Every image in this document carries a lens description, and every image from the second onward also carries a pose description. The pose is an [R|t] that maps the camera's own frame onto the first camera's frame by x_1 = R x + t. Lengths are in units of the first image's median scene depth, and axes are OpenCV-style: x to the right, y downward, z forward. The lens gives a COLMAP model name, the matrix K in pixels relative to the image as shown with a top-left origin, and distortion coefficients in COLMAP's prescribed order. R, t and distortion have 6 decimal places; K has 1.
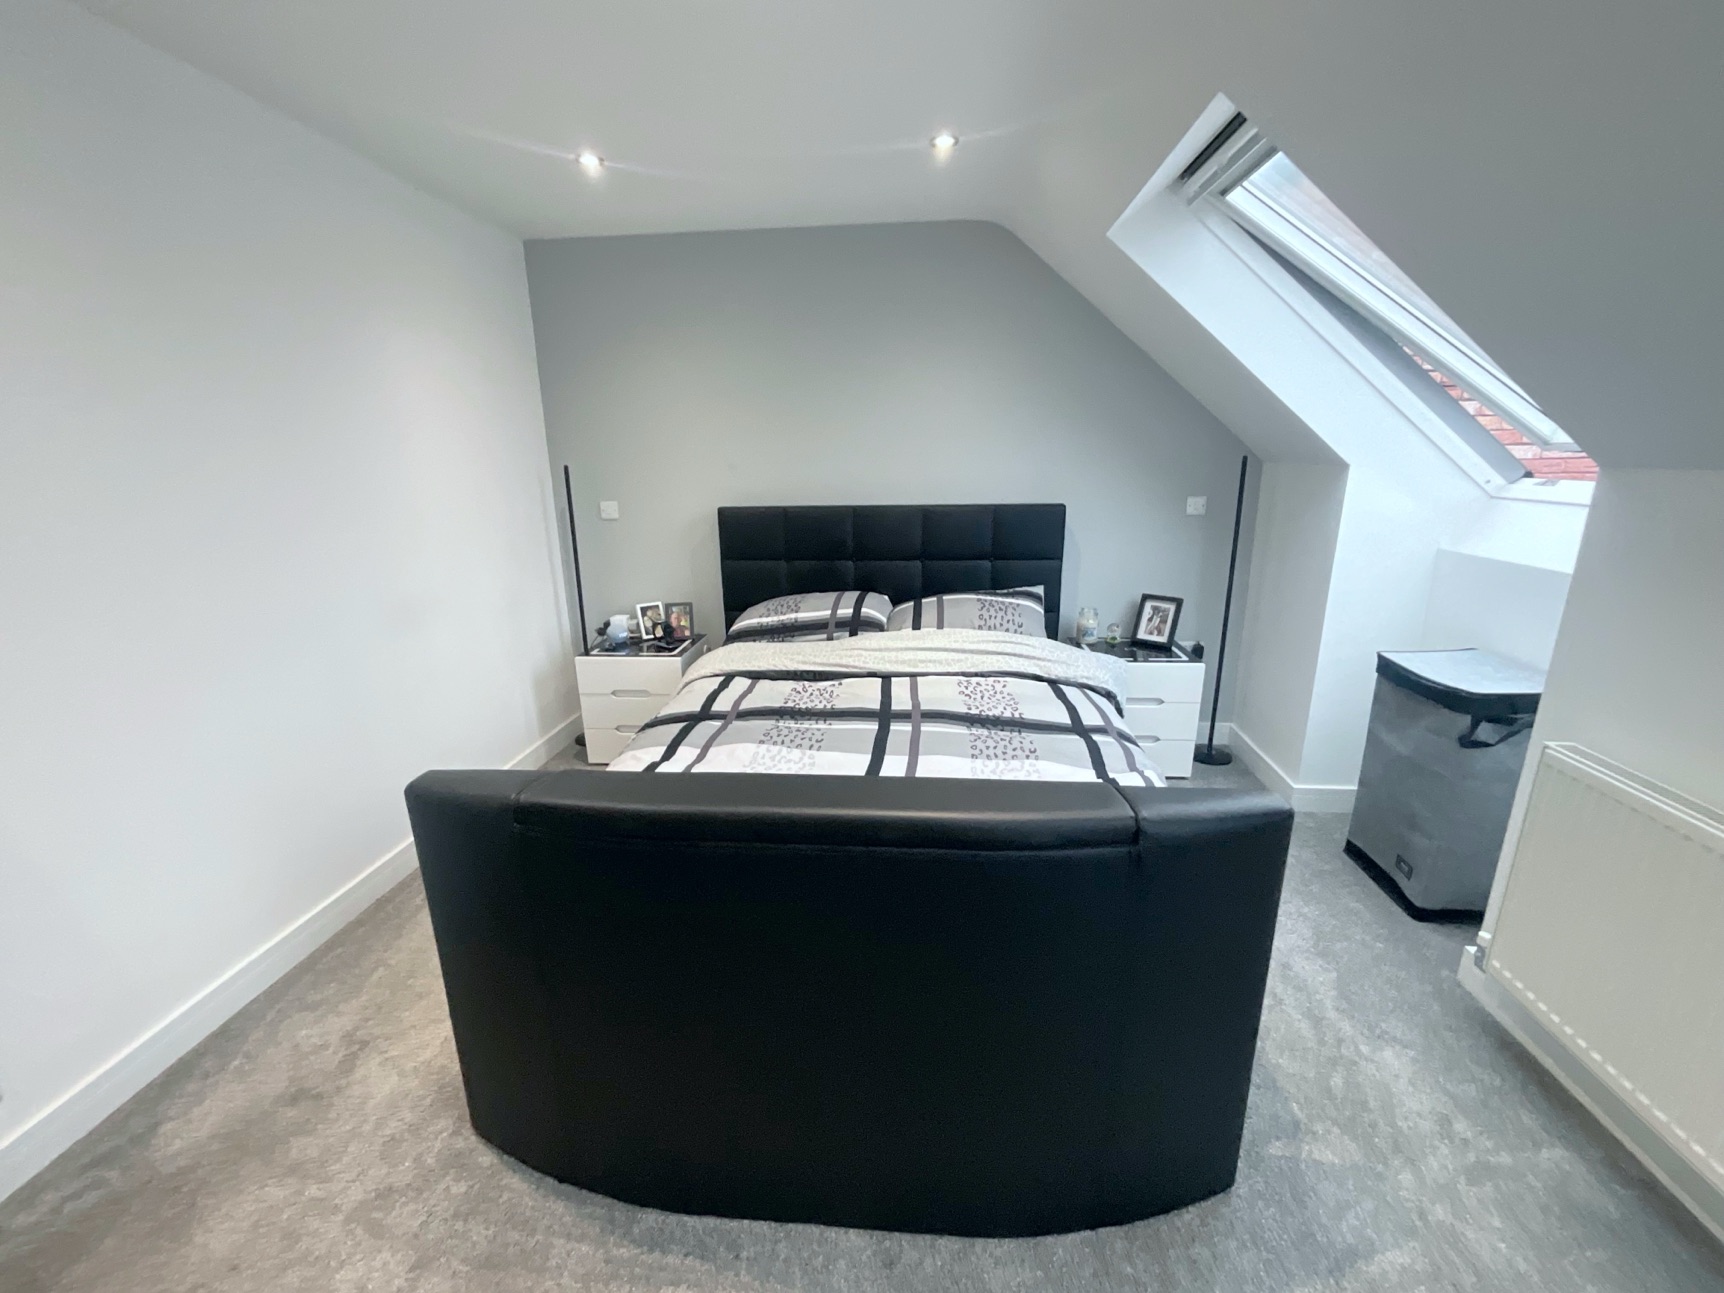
lens RADIAL K [[699.9, 0, 859.8], [0, 699.9, 648.5], [0, 0, 1]] dist [-0.006708, 0.002324]
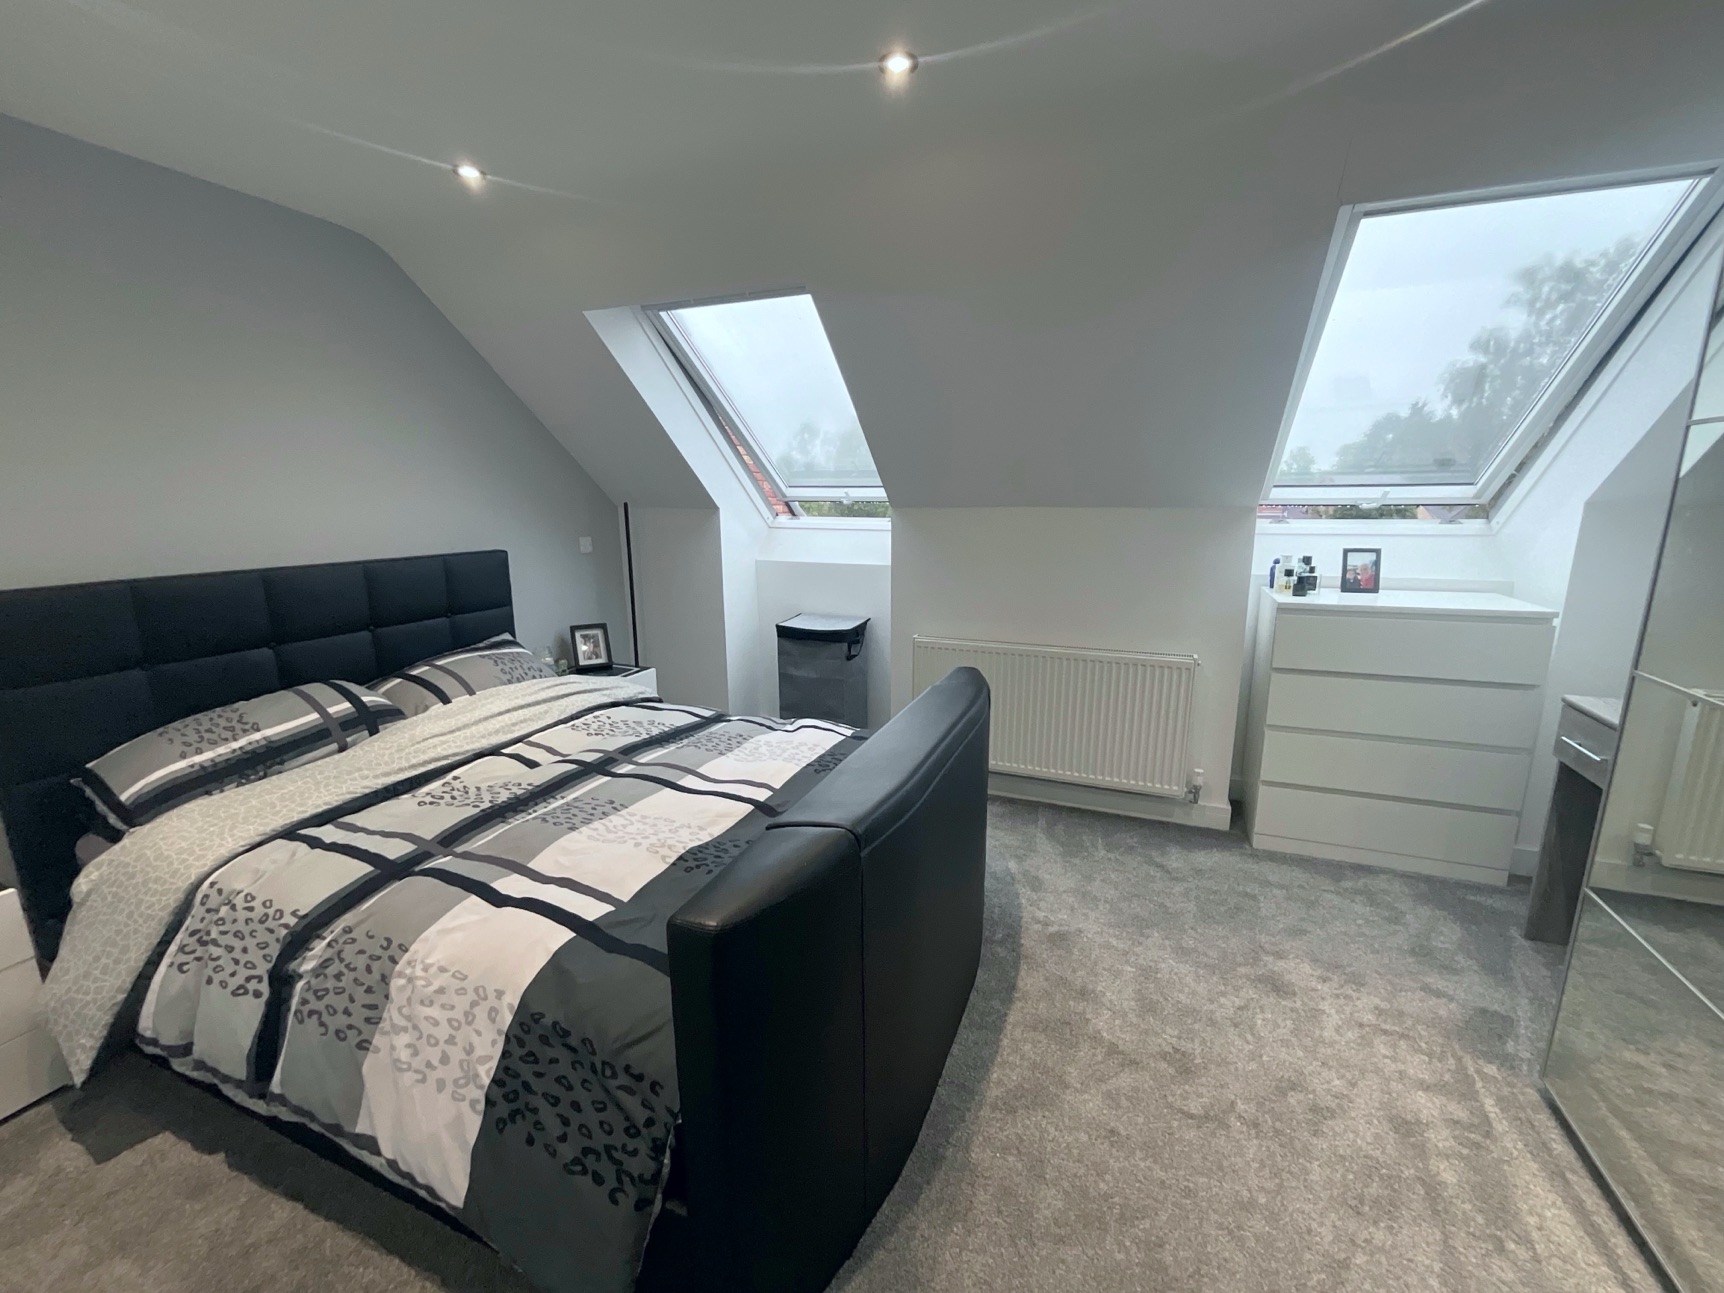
lens RADIAL K [[699.9, 0, 867.5], [0, 699.9, 646.3], [0, 0, 1]] dist [-0.006708, 0.002324]
pose [[0.284265, -0.185988, 0.940533, -0.617396], [0.255269, 0.960275, 0.112739, -0.064383], [-0.924138, 0.208041, 0.320450, 0.274602]]
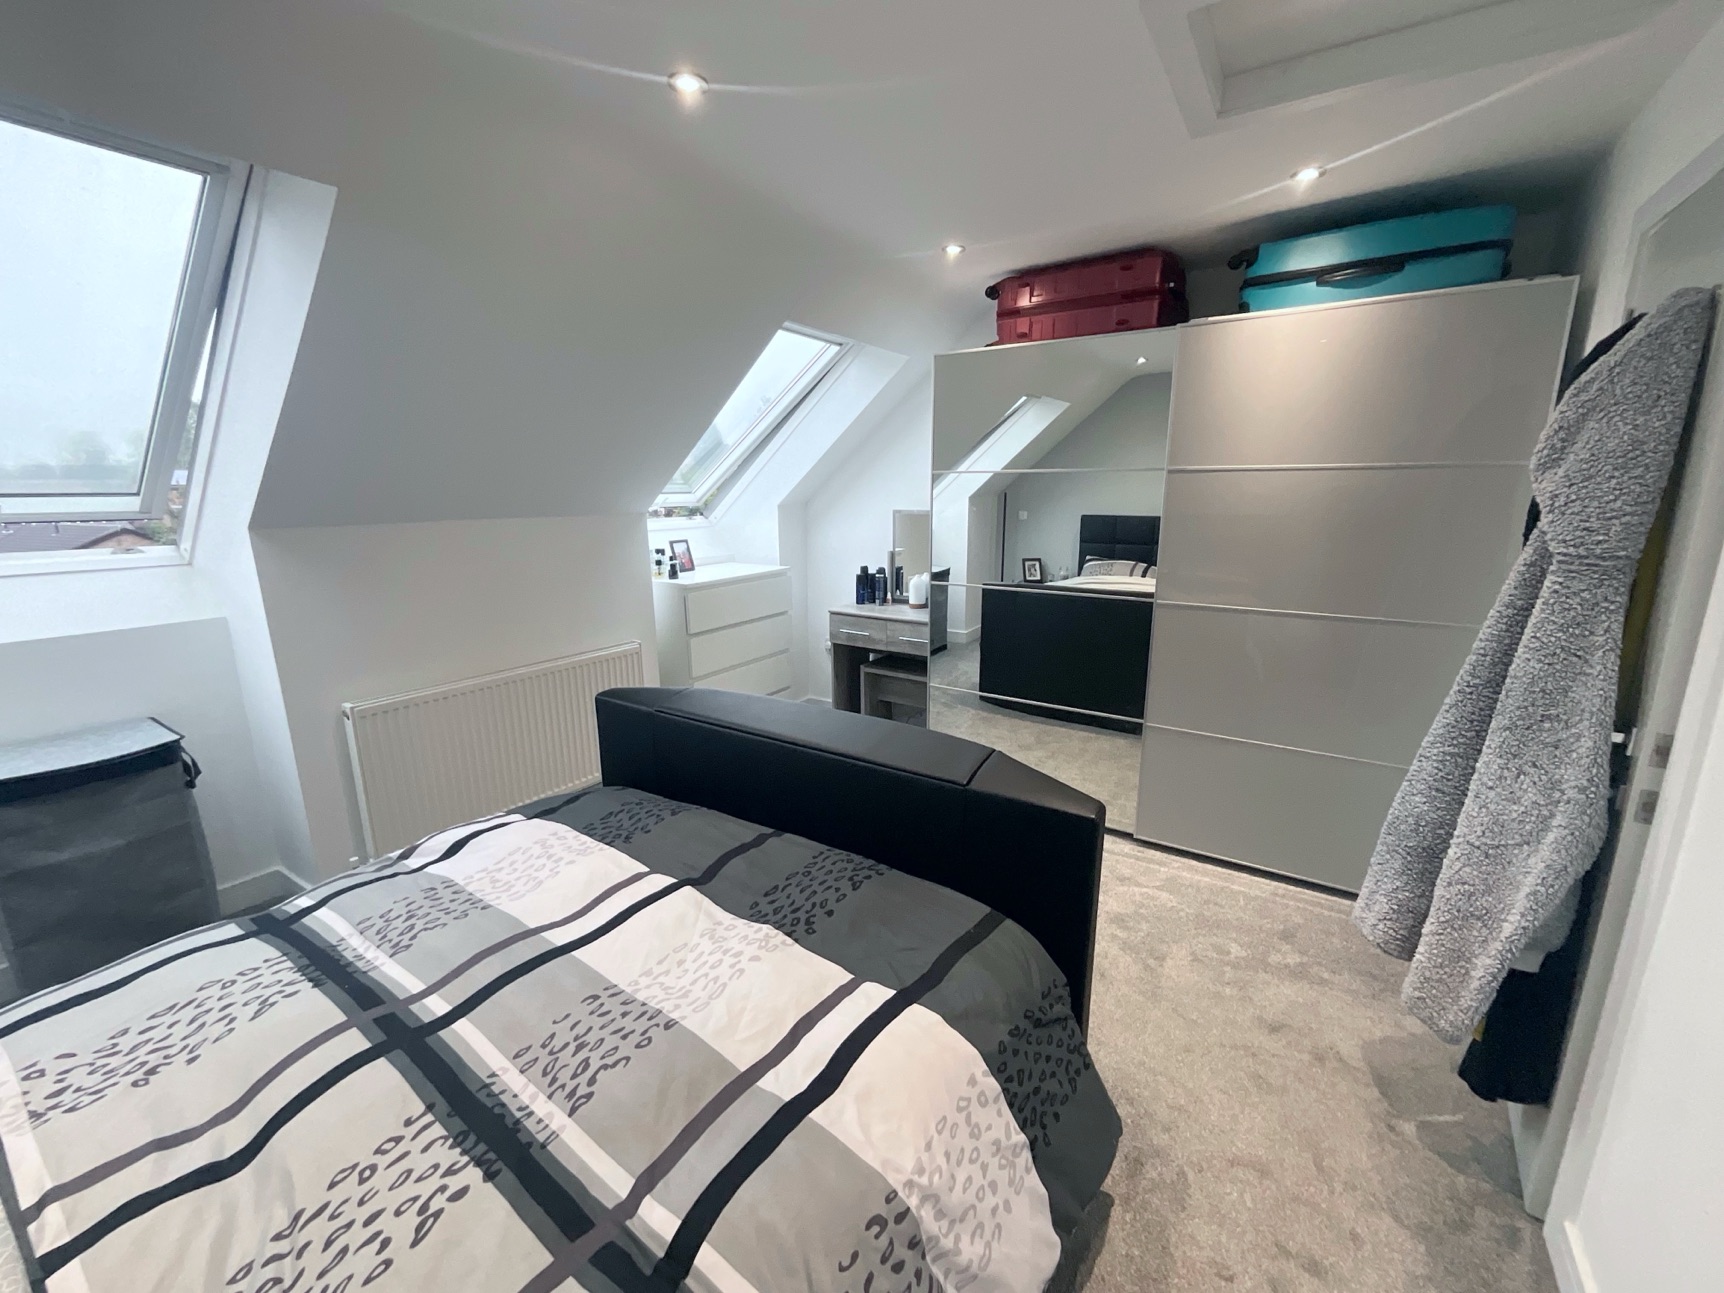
lens RADIAL K [[699.9, 0, 863.9], [0, 699.9, 643.0], [0, 0, 1]] dist [-0.006708, 0.002324]
pose [[-0.884626, -0.081914, 0.459049, -0.398253], [0.141181, 0.891193, 0.431095, -0.282009], [-0.444414, 0.446167, -0.776808, 0.958050]]
